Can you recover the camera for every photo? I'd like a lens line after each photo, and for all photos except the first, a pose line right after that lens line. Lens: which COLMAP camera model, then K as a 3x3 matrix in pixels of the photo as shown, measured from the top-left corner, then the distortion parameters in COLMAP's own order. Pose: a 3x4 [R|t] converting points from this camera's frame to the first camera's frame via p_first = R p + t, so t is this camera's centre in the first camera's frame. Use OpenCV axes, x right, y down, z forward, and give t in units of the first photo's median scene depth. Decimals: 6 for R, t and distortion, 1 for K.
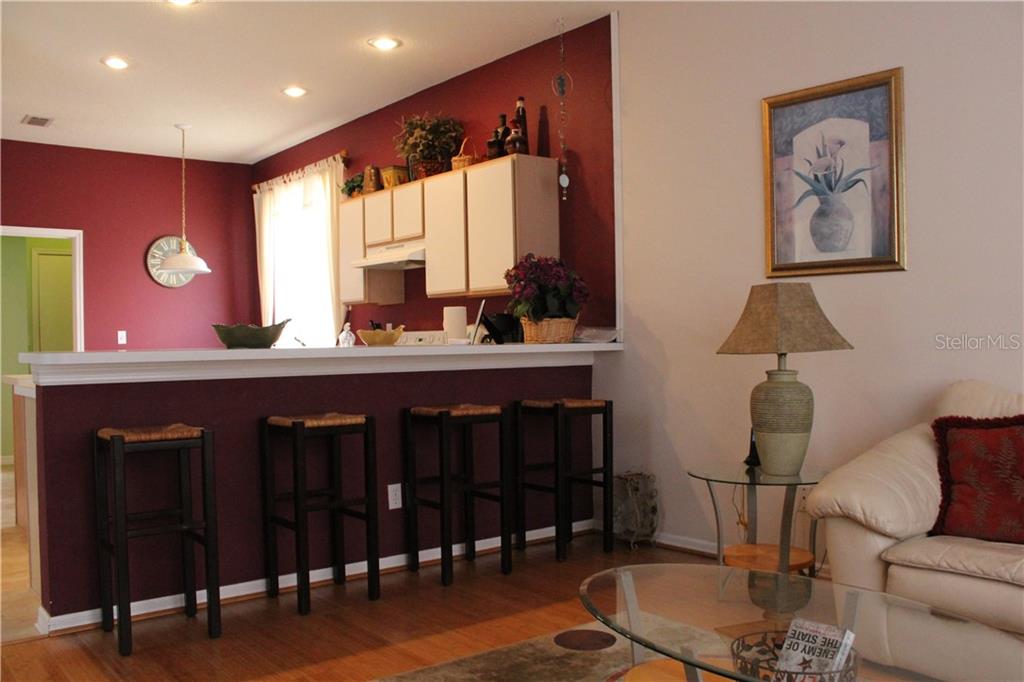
lens RADIAL K [[856.2, 0, 509.2], [0, 856.2, 342.8], [0, 0, 1]] dist [-0.113602, 0.038337]
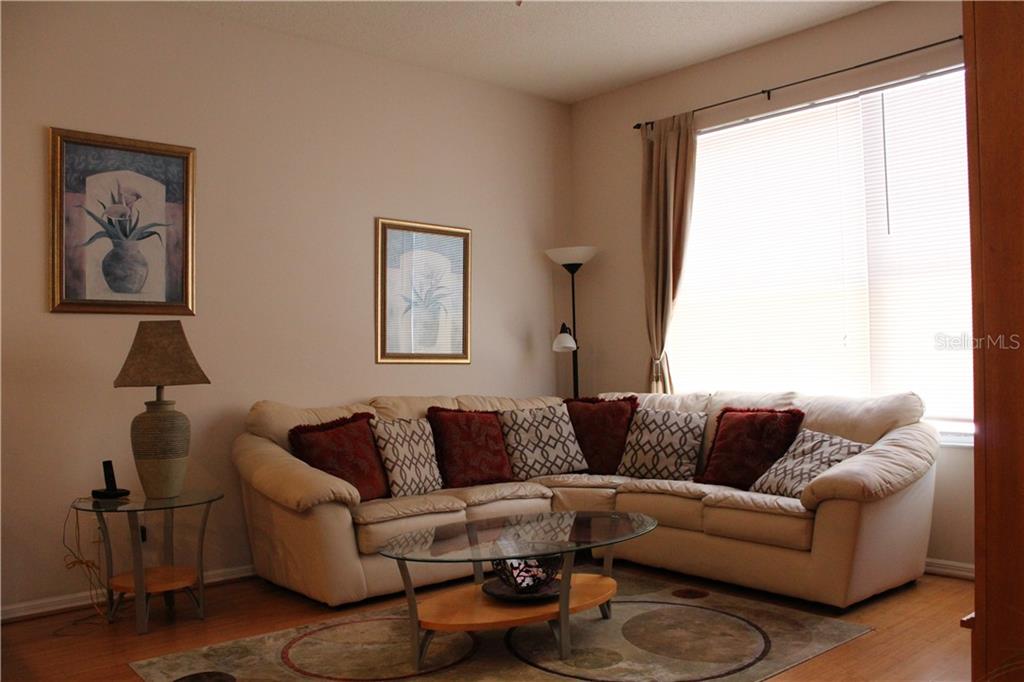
lens RADIAL K [[856.2, 0, 510.3], [0, 856.2, 343.5], [0, 0, 1]] dist [-0.113602, 0.038337]
pose [[-0.014071, 0.031199, 0.999414, -0.703345], [0.026073, 0.999185, -0.030825, 0.003272], [-0.999561, 0.025624, -0.014873, 0.524690]]
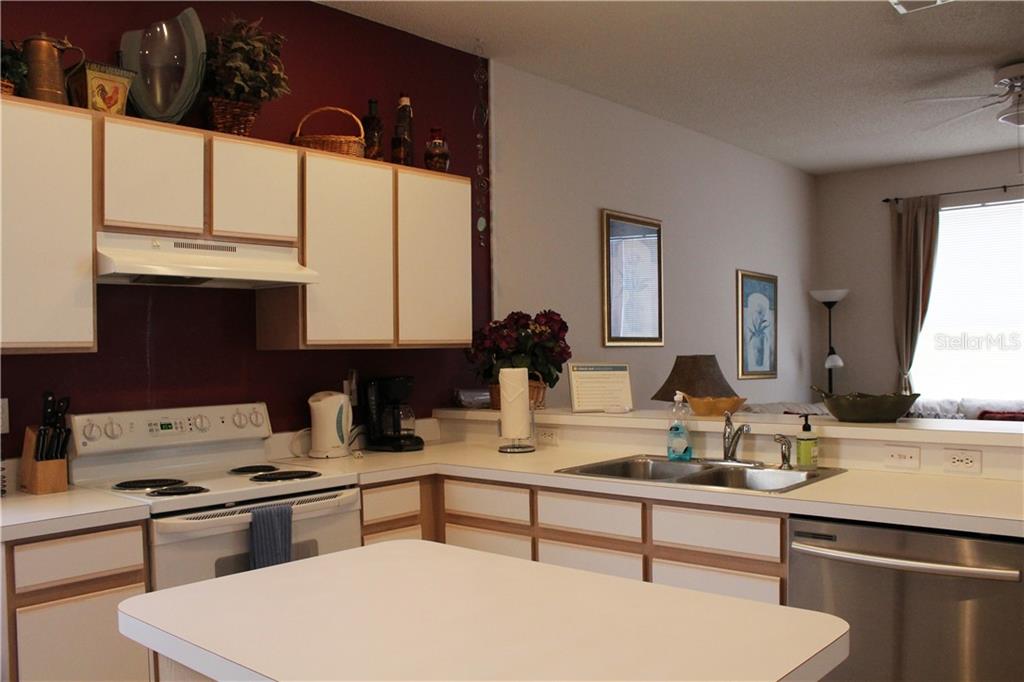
lens RADIAL K [[856.2, 0, 511.8], [0, 856.2, 346.2], [0, 0, 1]] dist [-0.113602, 0.038337]
pose [[-0.134468, 0.018838, 0.990739, -1.053005], [0.022878, 0.999612, -0.015902, -0.064555], [-0.990654, 0.020528, -0.134846, 1.417168]]
